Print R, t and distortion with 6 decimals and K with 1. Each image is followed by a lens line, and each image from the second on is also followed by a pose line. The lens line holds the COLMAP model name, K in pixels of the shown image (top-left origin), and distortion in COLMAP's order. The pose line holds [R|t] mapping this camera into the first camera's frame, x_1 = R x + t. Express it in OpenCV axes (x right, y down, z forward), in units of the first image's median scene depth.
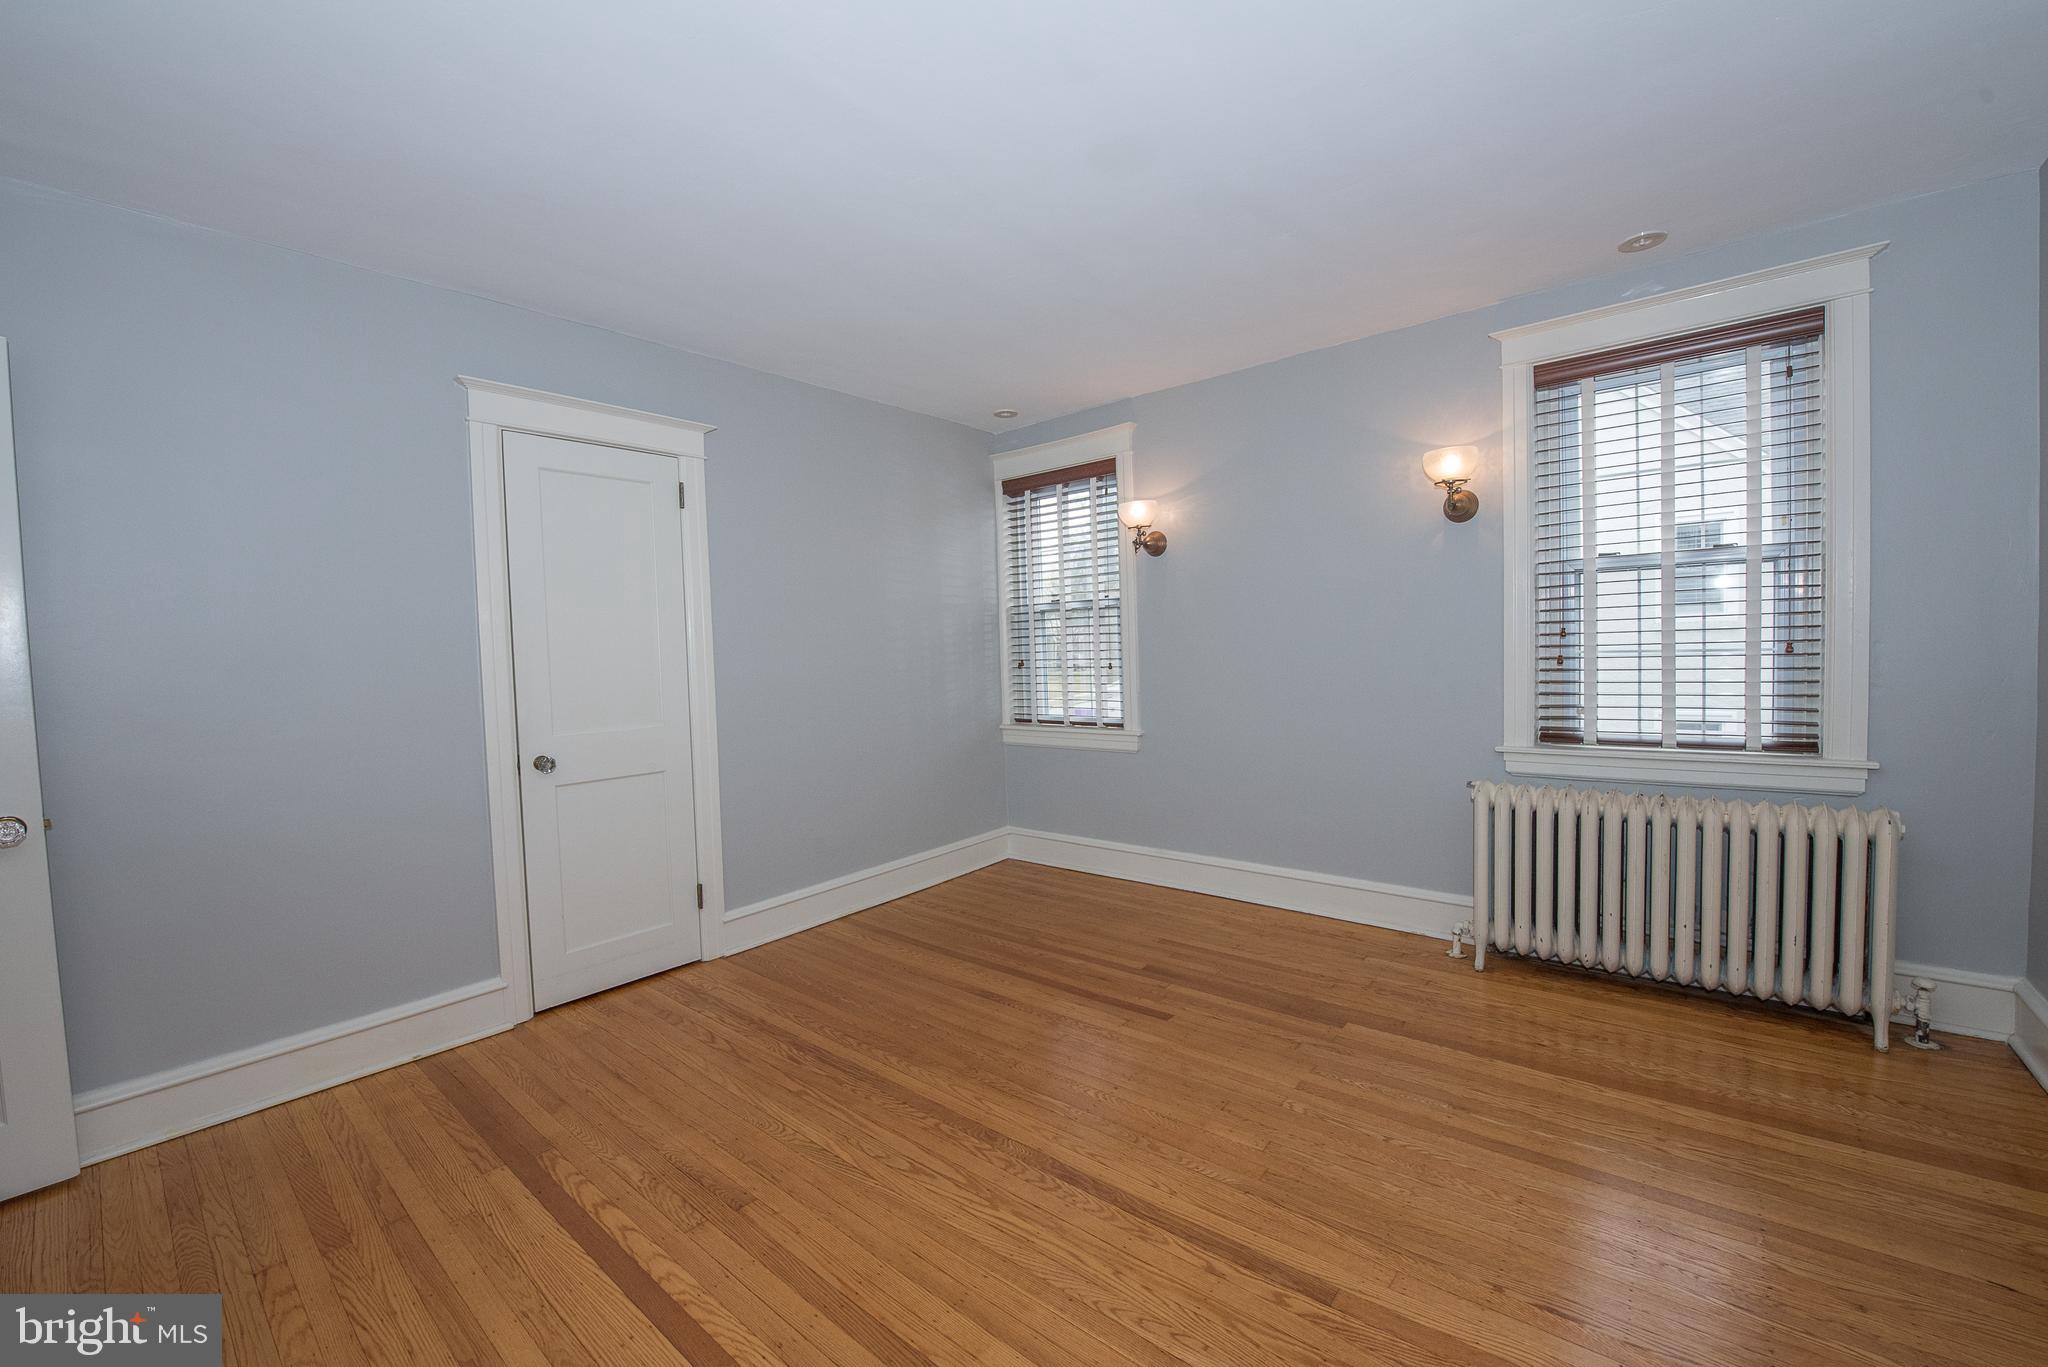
lens RADIAL K [[811.4, 0, 1020.4], [0, 811.4, 683.1], [0, 0, 1]] dist [-0.016160, -0.002436]
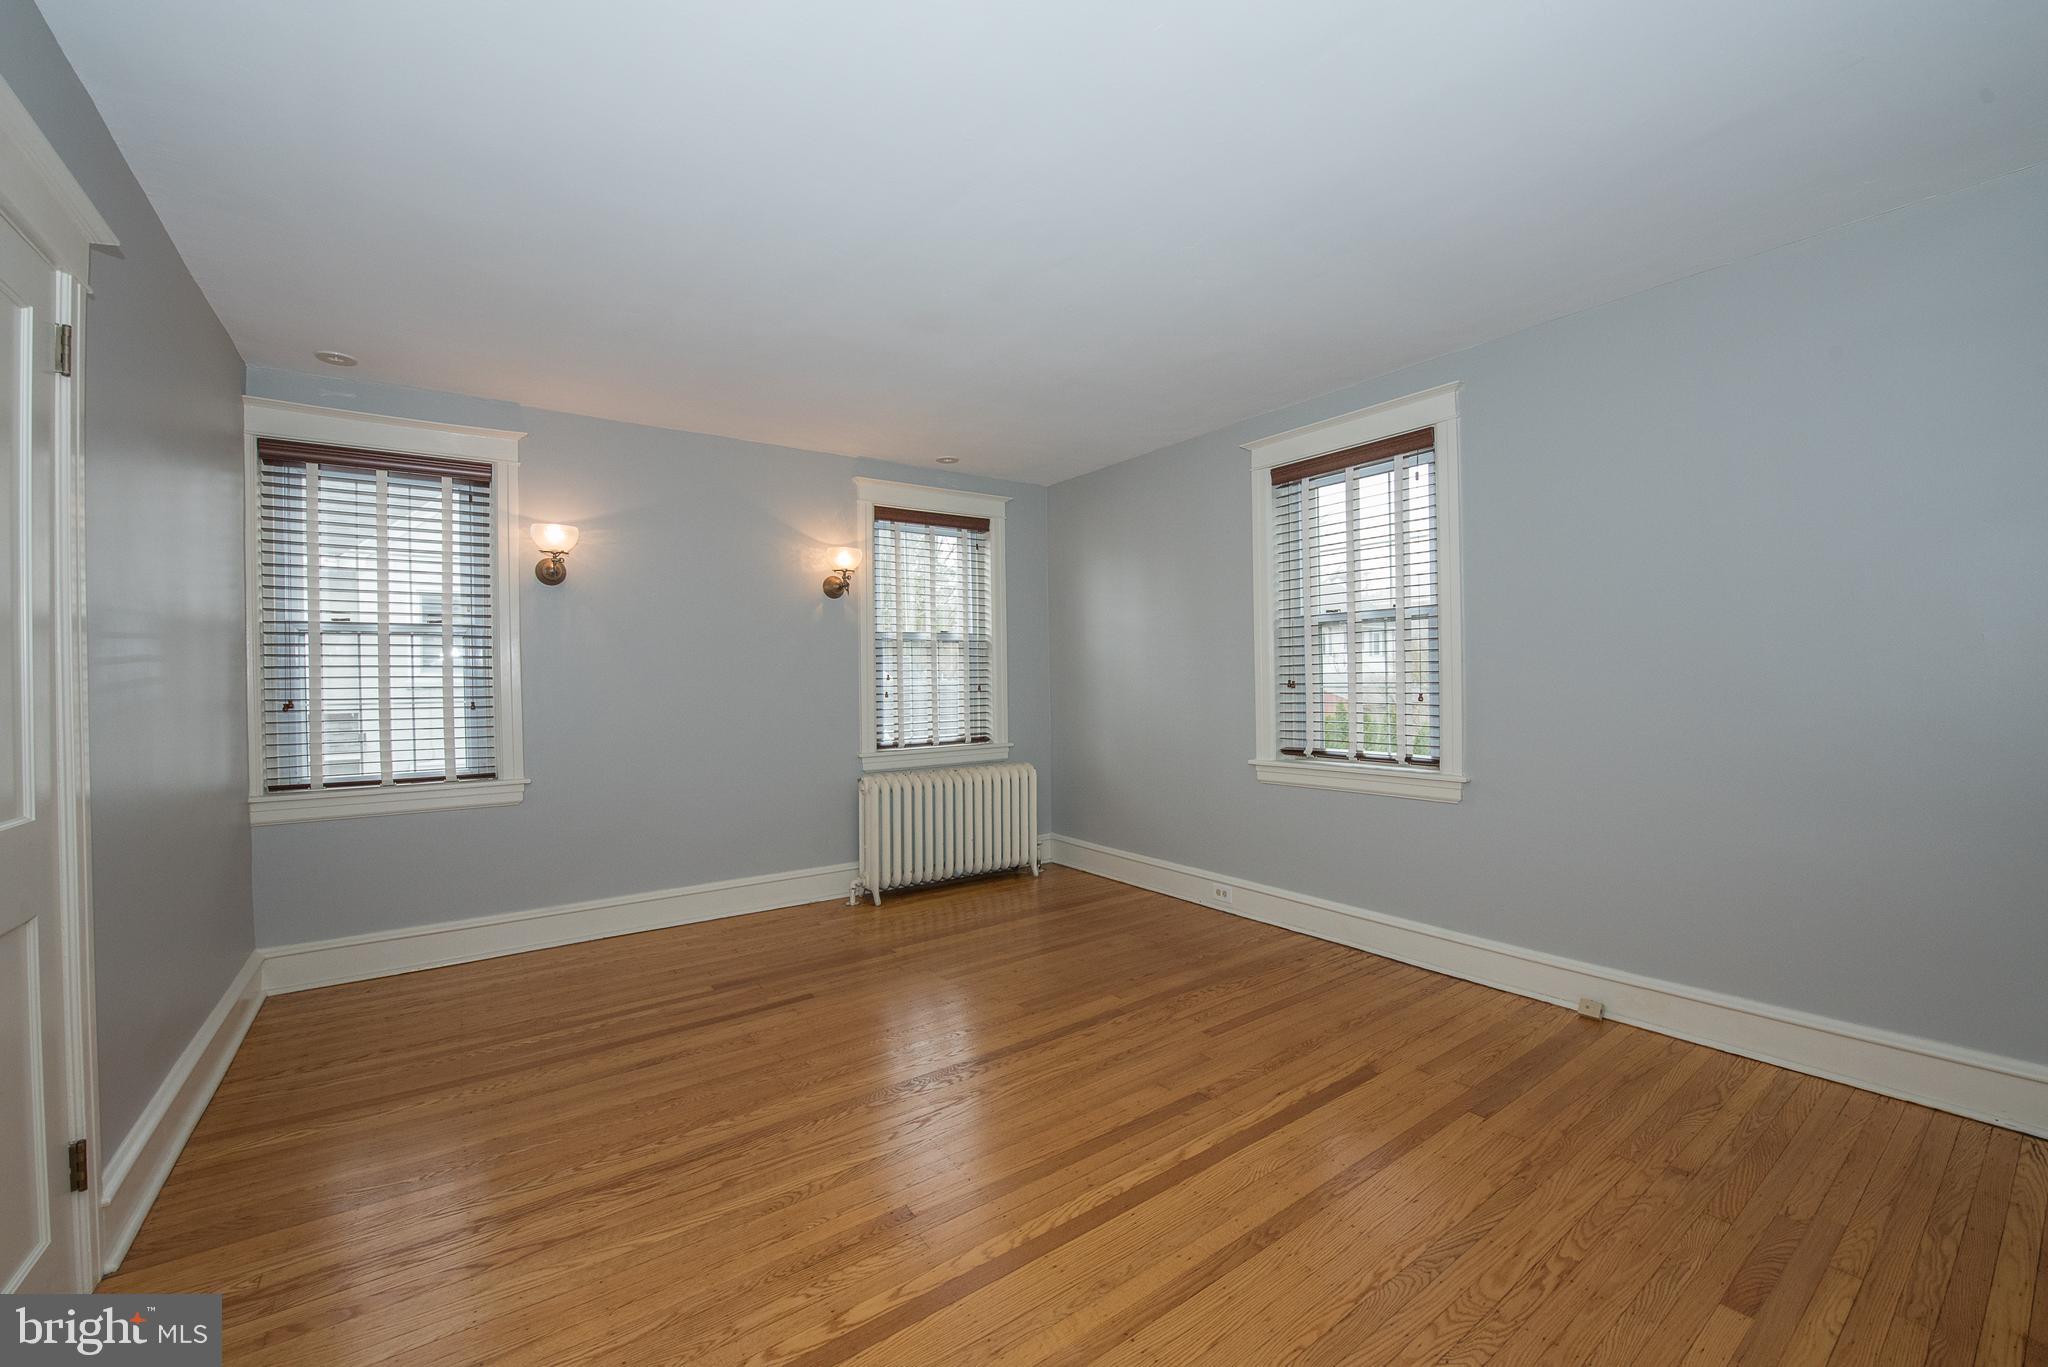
lens RADIAL K [[811.4, 0, 1020.4], [0, 811.4, 683.1], [0, 0, 1]] dist [-0.016160, -0.002436]
pose [[0.252383, 0.025495, 0.967292, -0.764197], [0.047457, 0.998124, -0.038690, 0.020335], [-0.966463, 0.055670, 0.250699, 0.340095]]
